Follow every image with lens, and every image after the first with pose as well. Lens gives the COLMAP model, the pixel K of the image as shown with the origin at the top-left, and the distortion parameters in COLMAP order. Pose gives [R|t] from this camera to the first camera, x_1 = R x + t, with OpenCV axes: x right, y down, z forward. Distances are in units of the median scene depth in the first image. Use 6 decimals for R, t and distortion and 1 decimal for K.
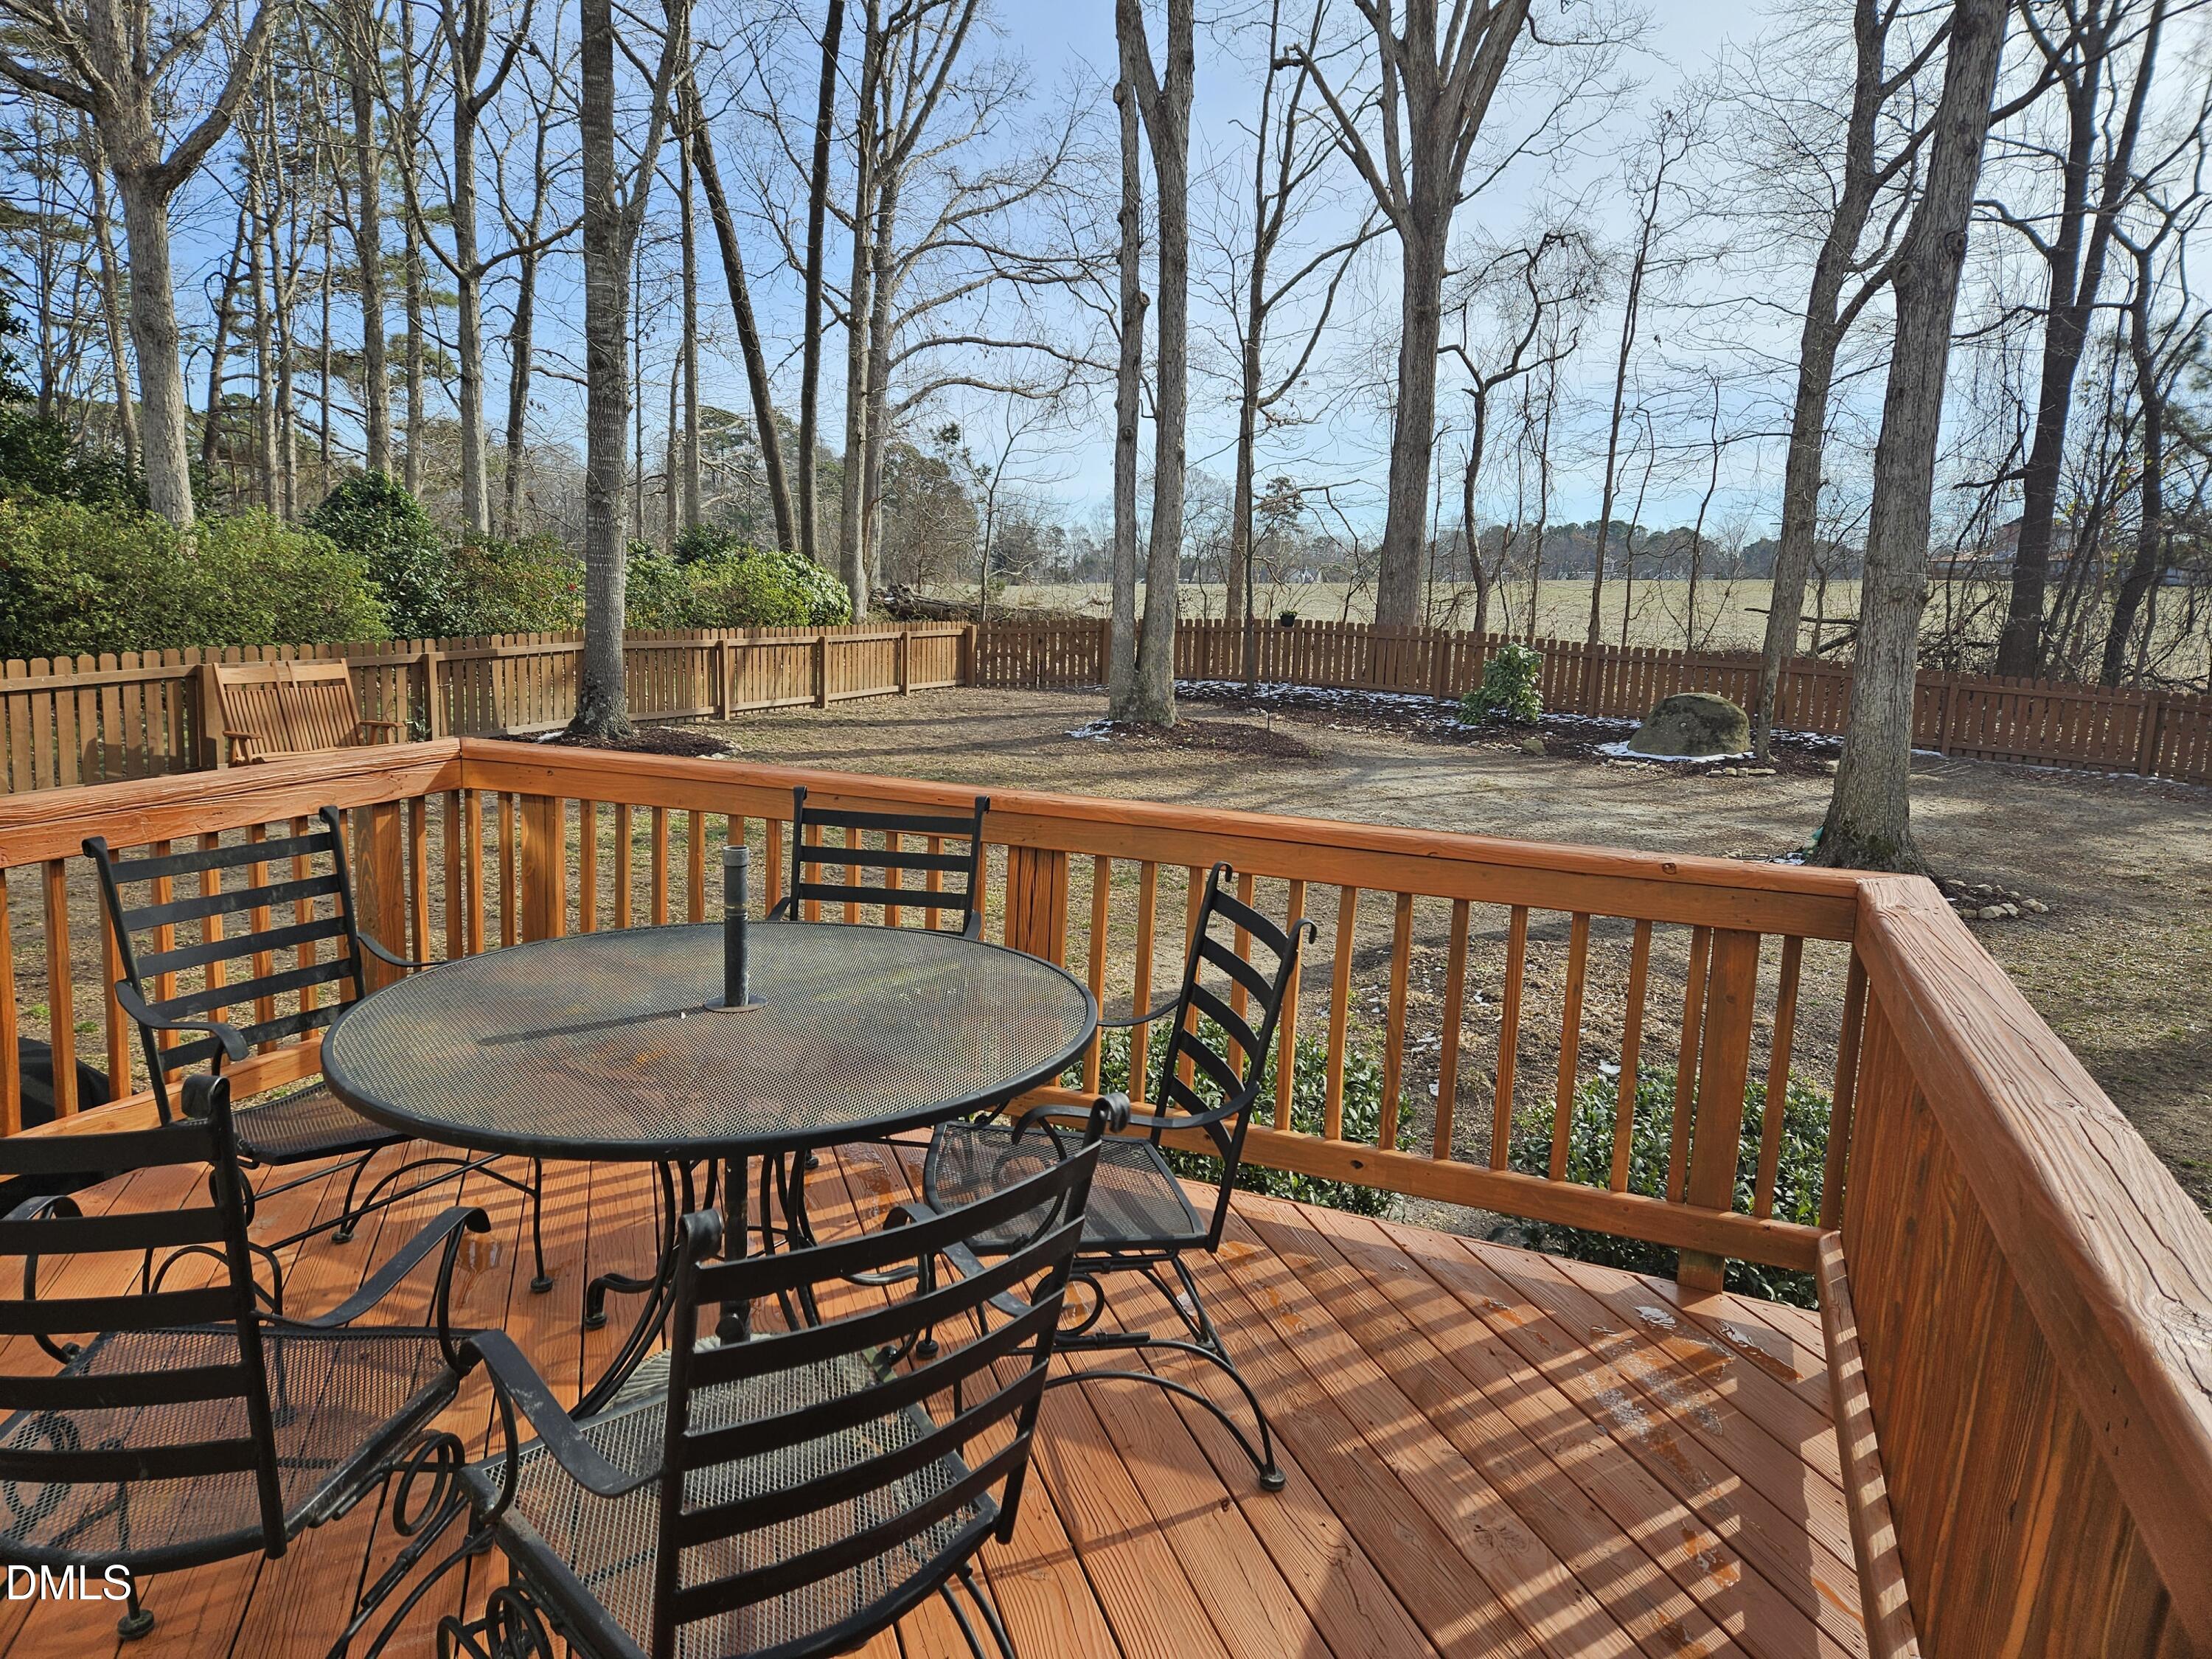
lens RADIAL K [[1507.5, 0, 1093.0], [0, 1507.5, 844.3], [0, 0, 1]] dist [0.078022, -0.052301]
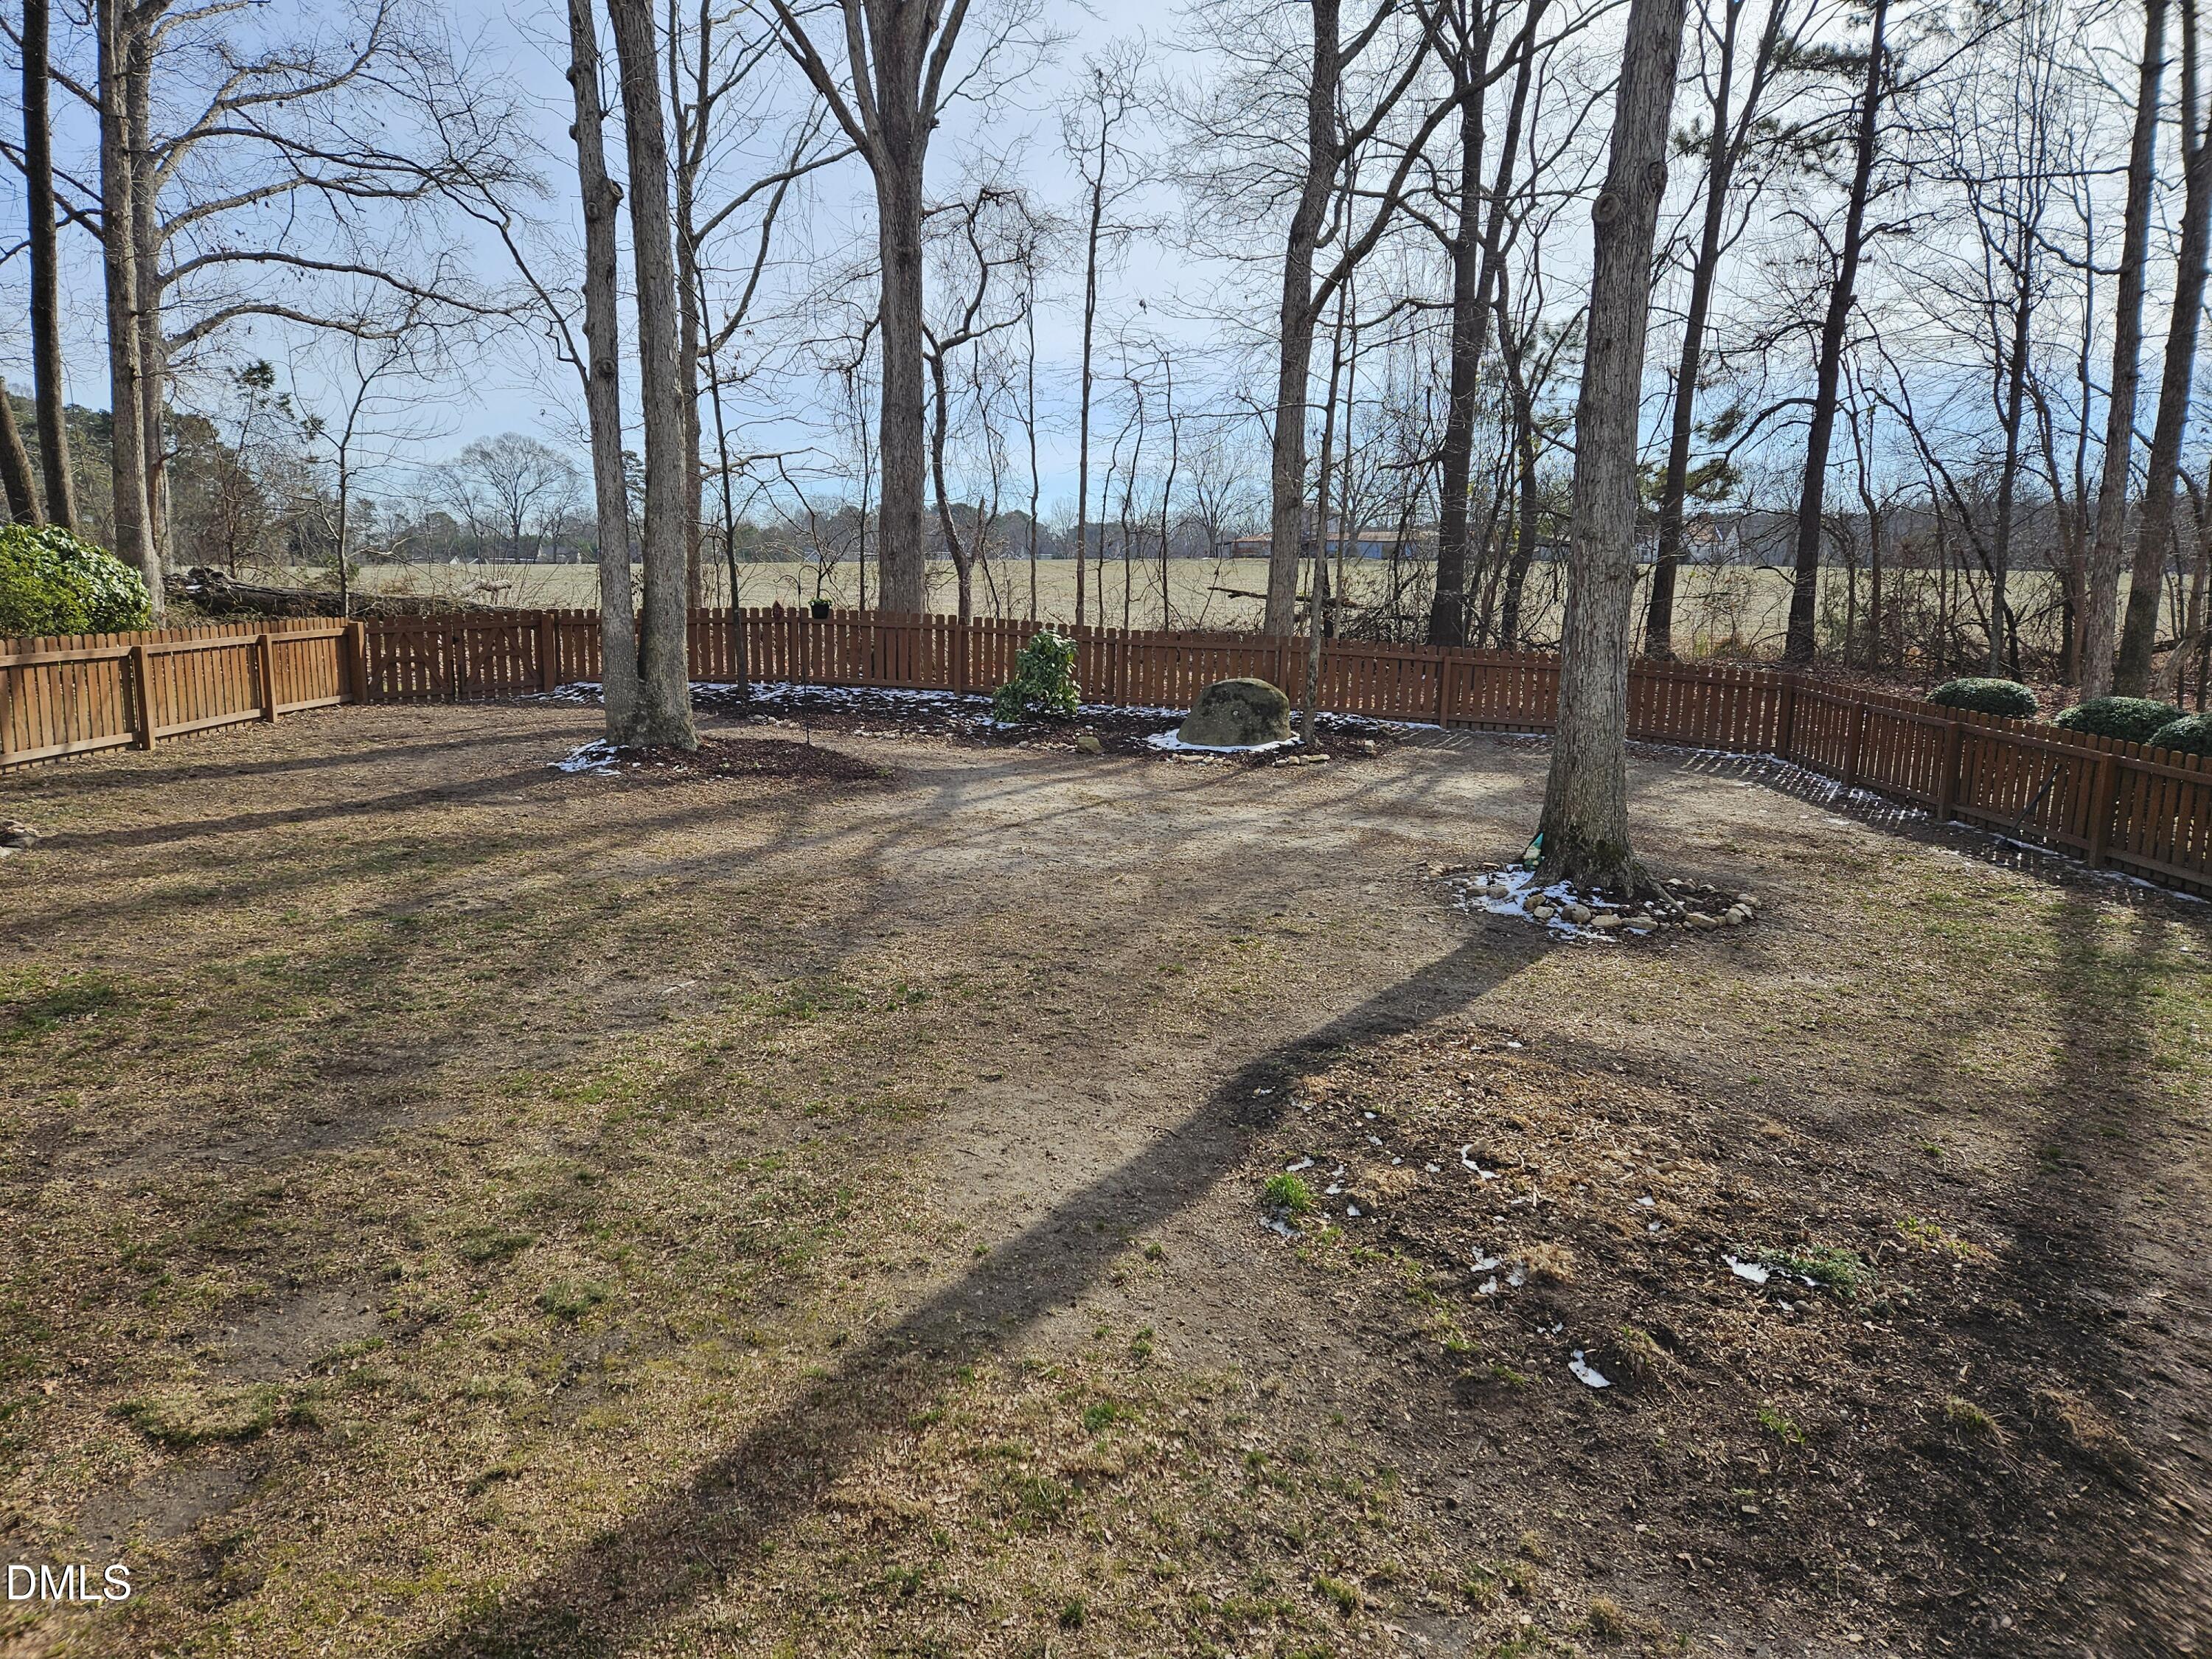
lens RADIAL K [[1507.5, 0, 1105.2], [0, 1507.5, 828.9], [0, 0, 1]] dist [0.078022, -0.052301]
pose [[0.910760, -0.083881, 0.404327, -0.051857], [0.082461, 0.996374, 0.020959, -0.024883], [-0.404619, 0.014253, 0.914374, 0.137024]]
